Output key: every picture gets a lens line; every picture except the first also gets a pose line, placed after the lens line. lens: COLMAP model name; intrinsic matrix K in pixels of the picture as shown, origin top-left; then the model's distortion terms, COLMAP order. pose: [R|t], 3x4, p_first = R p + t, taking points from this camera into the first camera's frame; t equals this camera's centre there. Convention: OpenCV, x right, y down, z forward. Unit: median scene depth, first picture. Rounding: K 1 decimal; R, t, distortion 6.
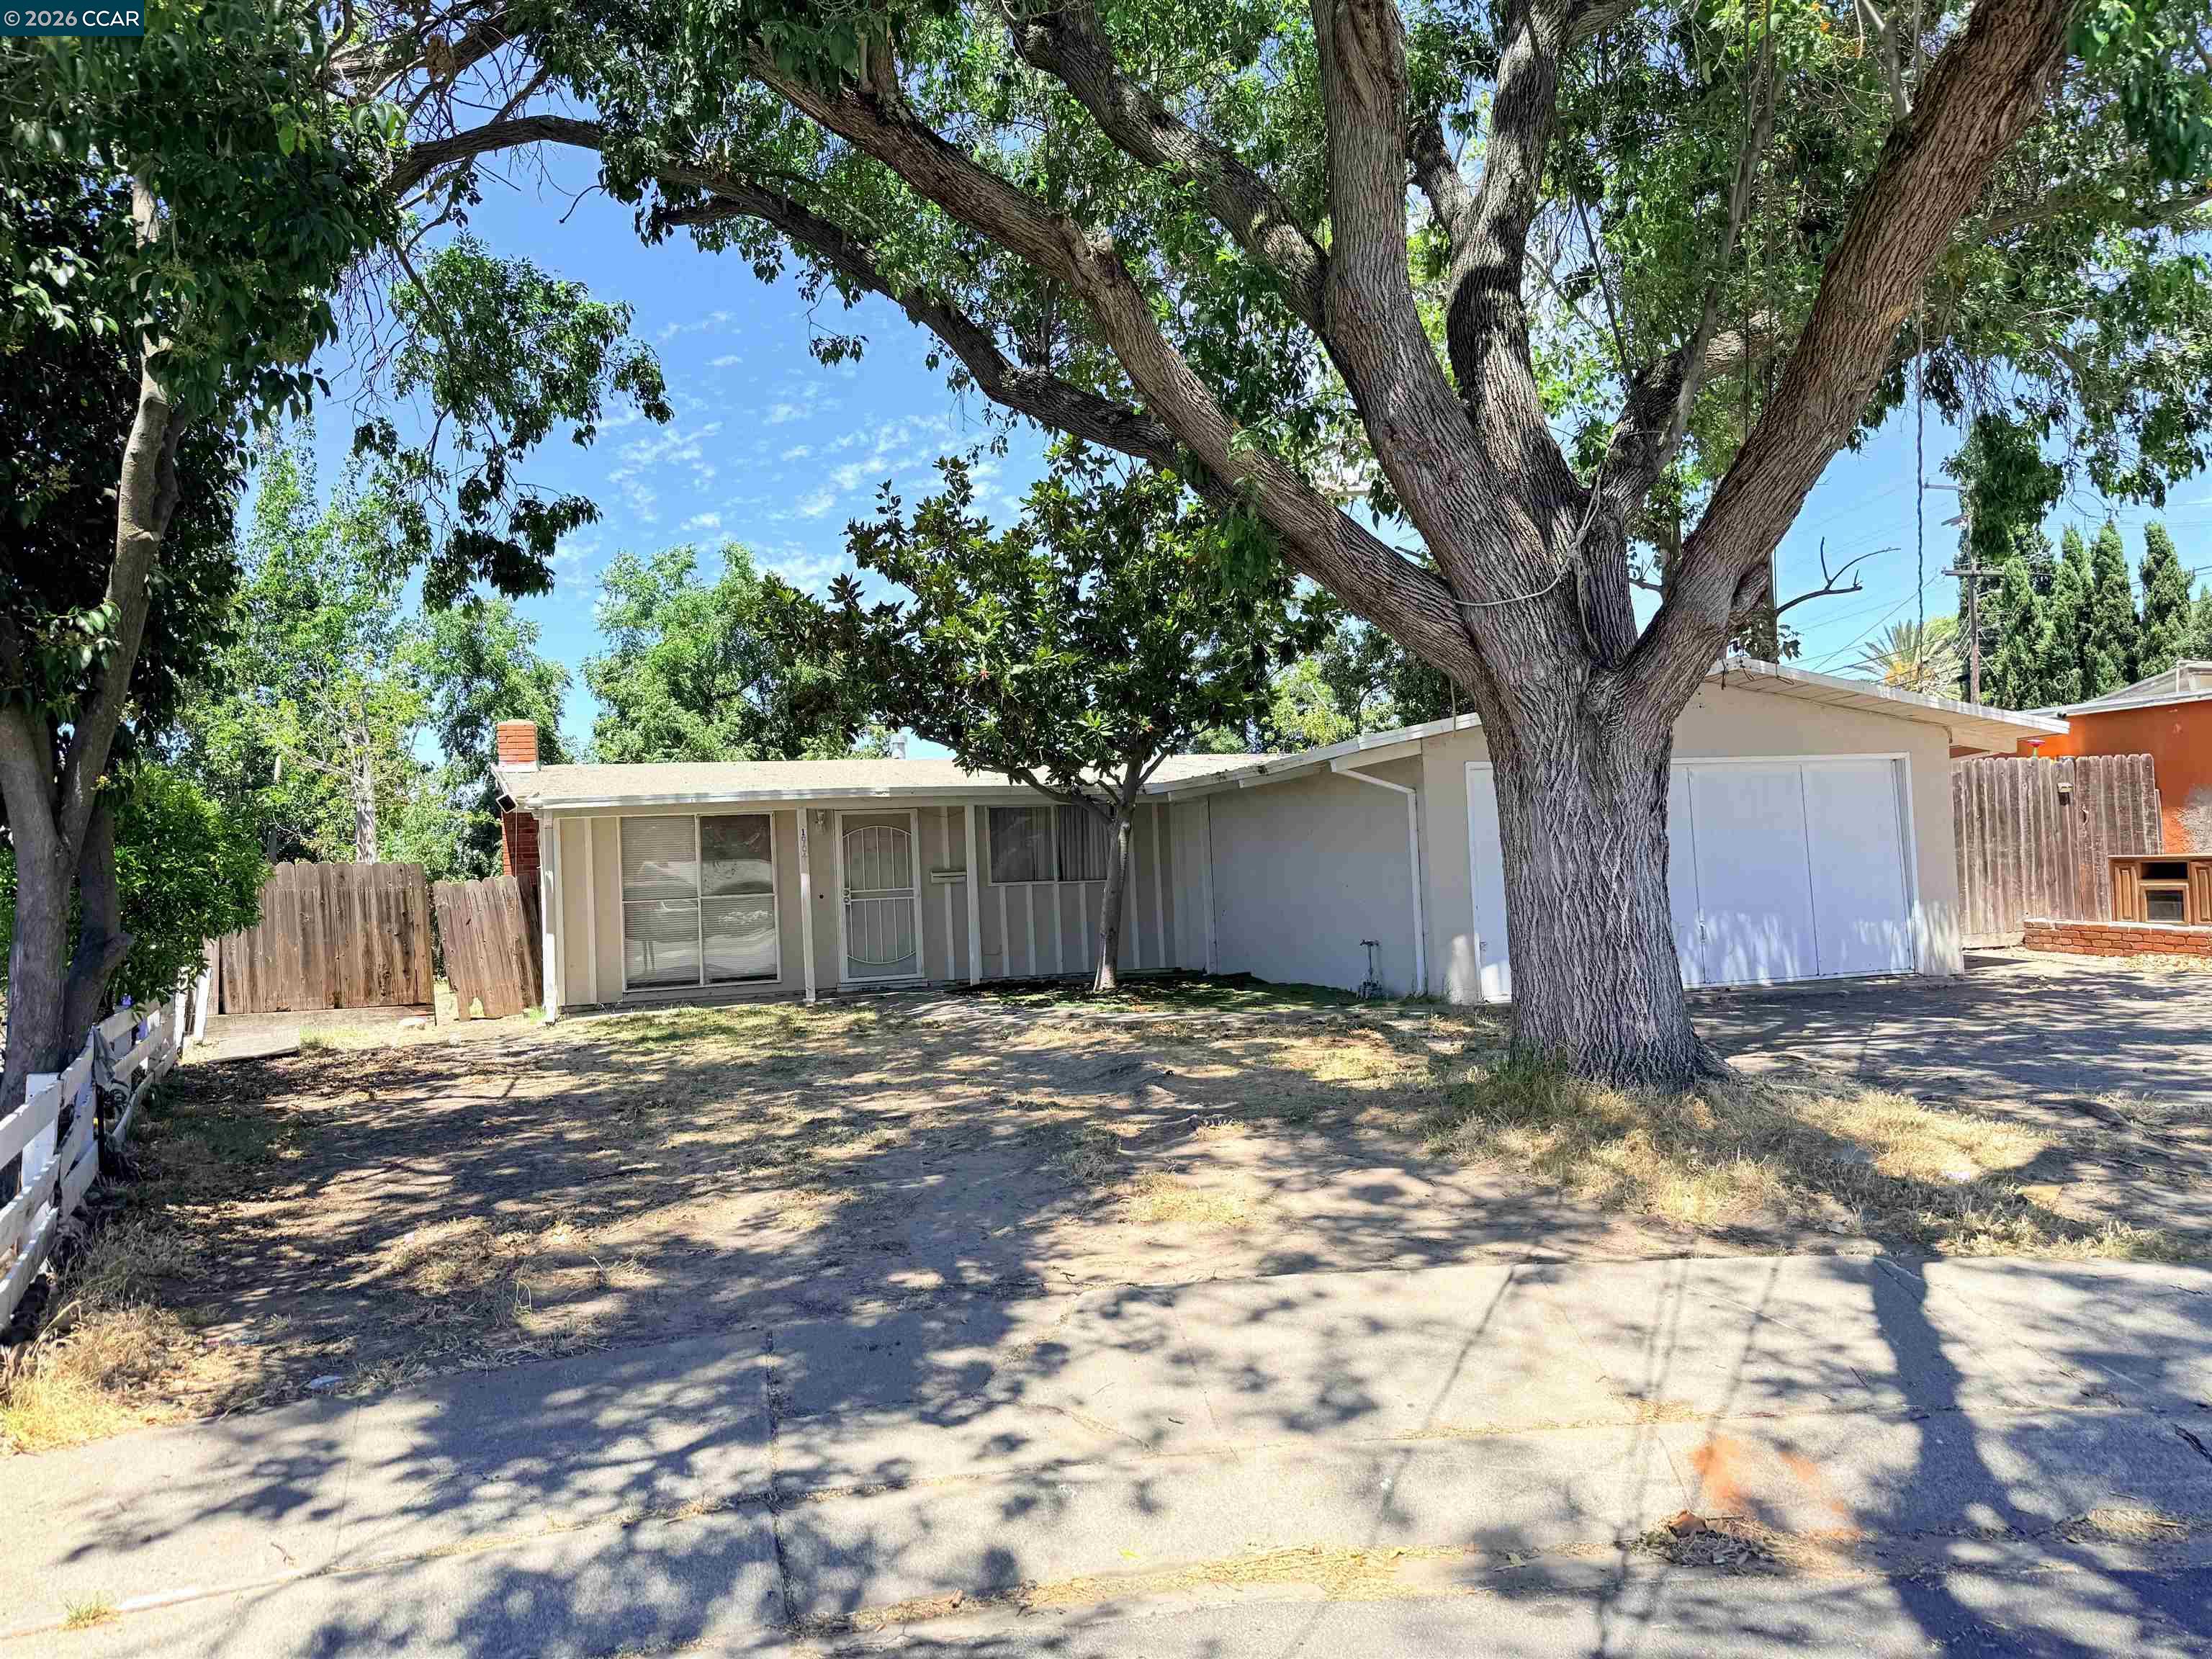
lens RADIAL K [[1589.6, 0, 1111.2], [0, 1589.6, 867.4], [0, 0, 1]] dist [-0.001825, 0.003219]
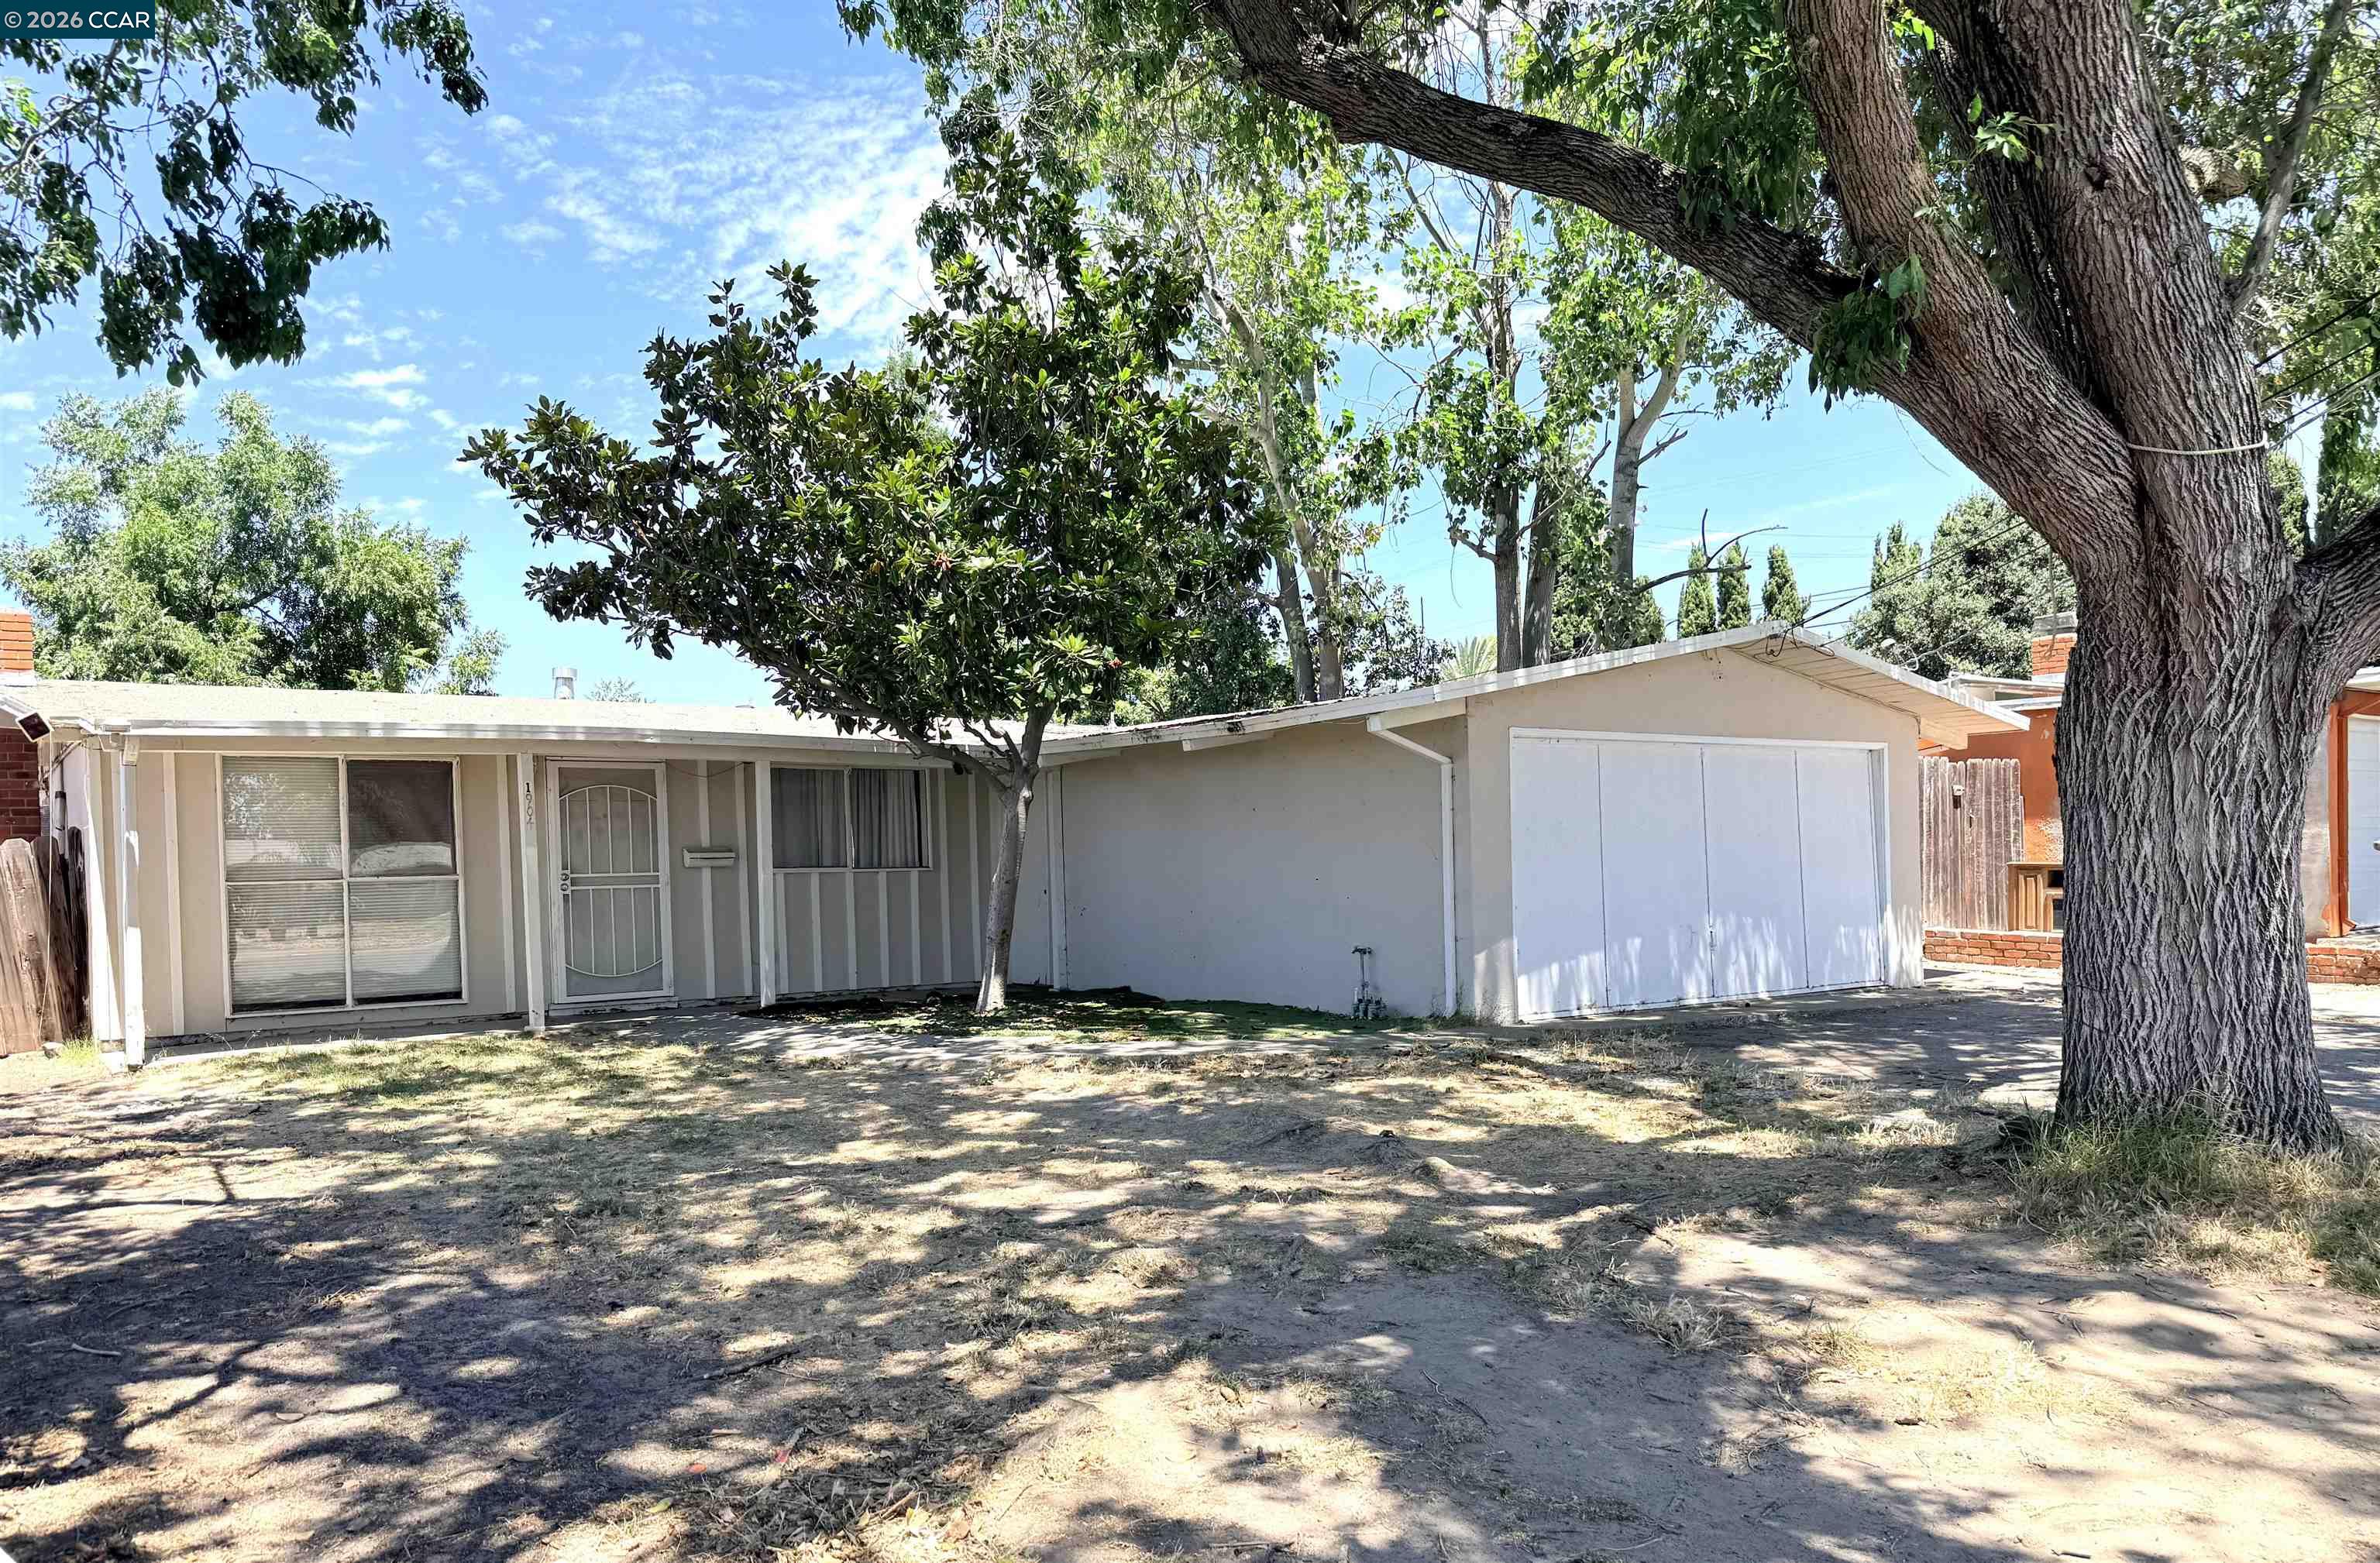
lens RADIAL K [[1772.7, 0, 1369.5], [0, 1772.7, 911.7], [0, 0, 1]] dist [0.086577, -0.132648]
pose [[0.935621, 0.010522, 0.352849, -0.133750], [-0.019417, 0.999576, 0.021681, 0.007679], [-0.352471, -0.027136, 0.935429, 0.146247]]
